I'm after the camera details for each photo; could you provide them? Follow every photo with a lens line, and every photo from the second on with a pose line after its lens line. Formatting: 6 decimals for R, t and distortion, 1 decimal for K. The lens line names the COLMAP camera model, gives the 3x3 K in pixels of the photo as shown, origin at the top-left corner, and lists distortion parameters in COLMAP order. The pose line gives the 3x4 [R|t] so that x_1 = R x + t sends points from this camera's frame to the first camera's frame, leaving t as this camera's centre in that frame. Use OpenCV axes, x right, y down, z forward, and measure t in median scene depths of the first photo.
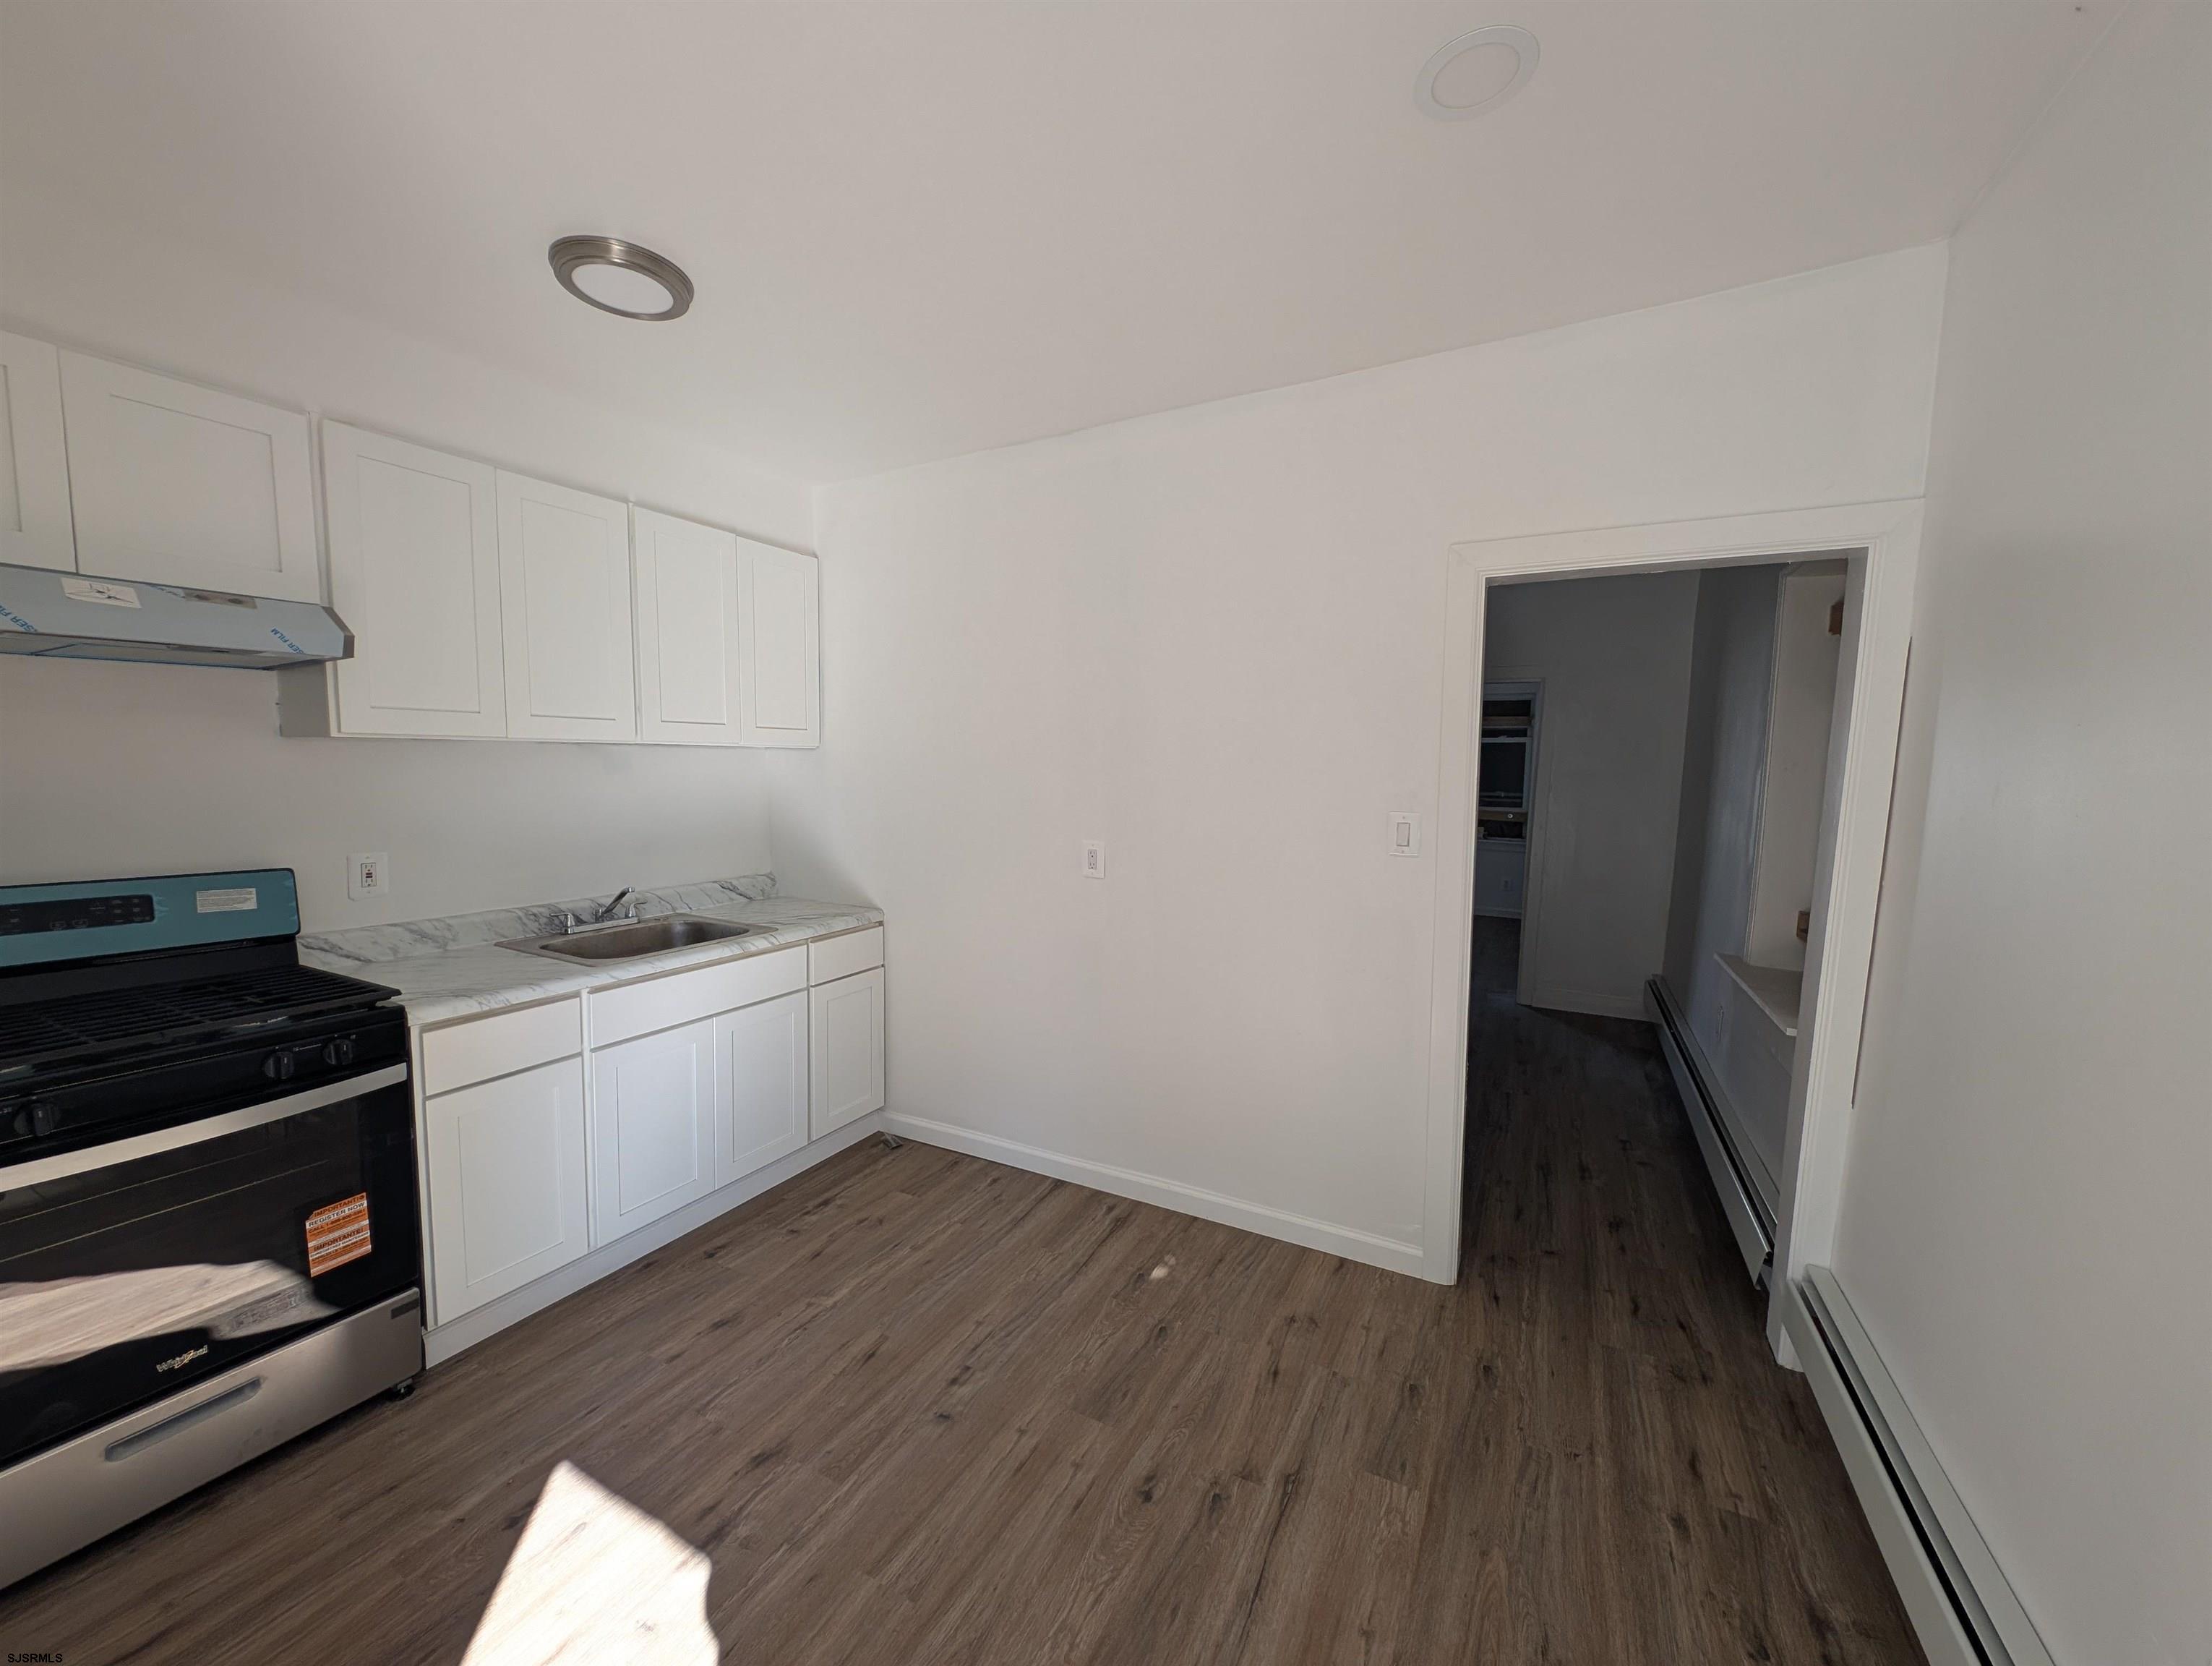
lens RADIAL K [[834.2, 0, 1108.2], [0, 834.2, 829.7], [0, 0, 1]] dist [0.015914, -0.007264]
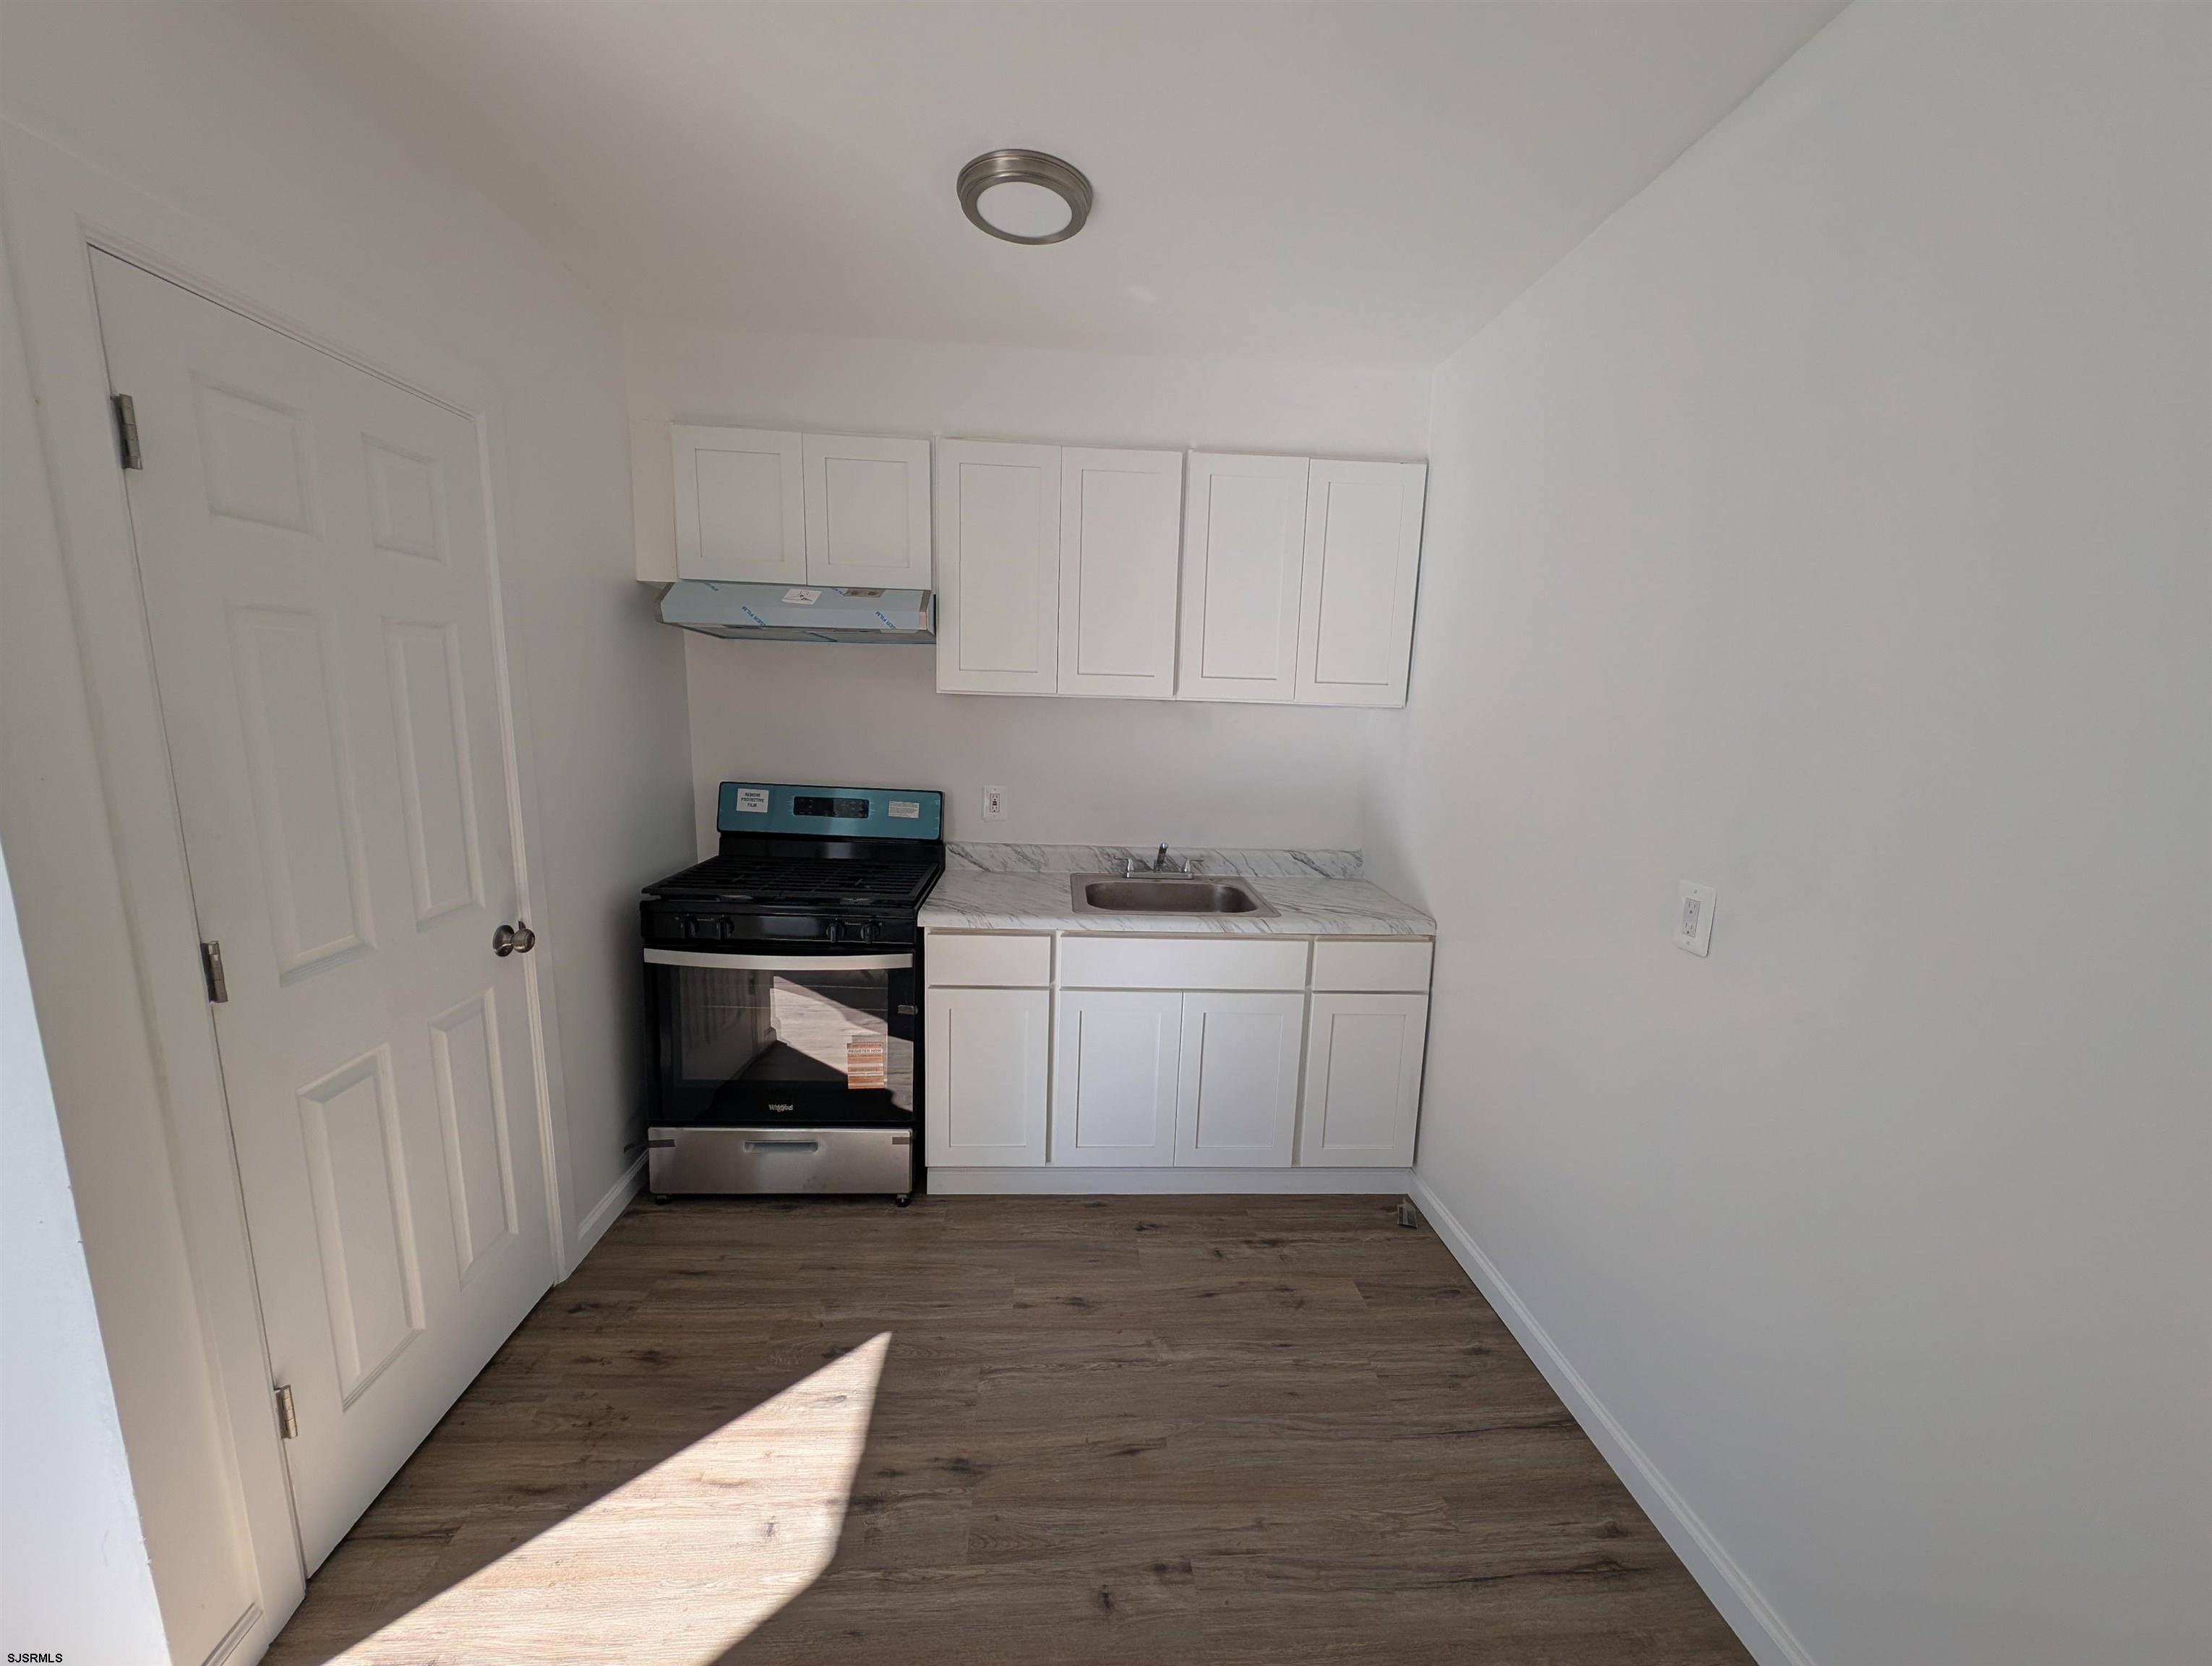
lens RADIAL K [[834.2, 0, 1108.2], [0, 834.2, 829.7], [0, 0, 1]] dist [0.015914, -0.007264]
pose [[0.529380, 0.133427, -0.837827, 0.296055], [-0.094553, 0.990682, 0.098027, -0.049702], [0.843099, 0.027326, 0.537063, 0.499564]]
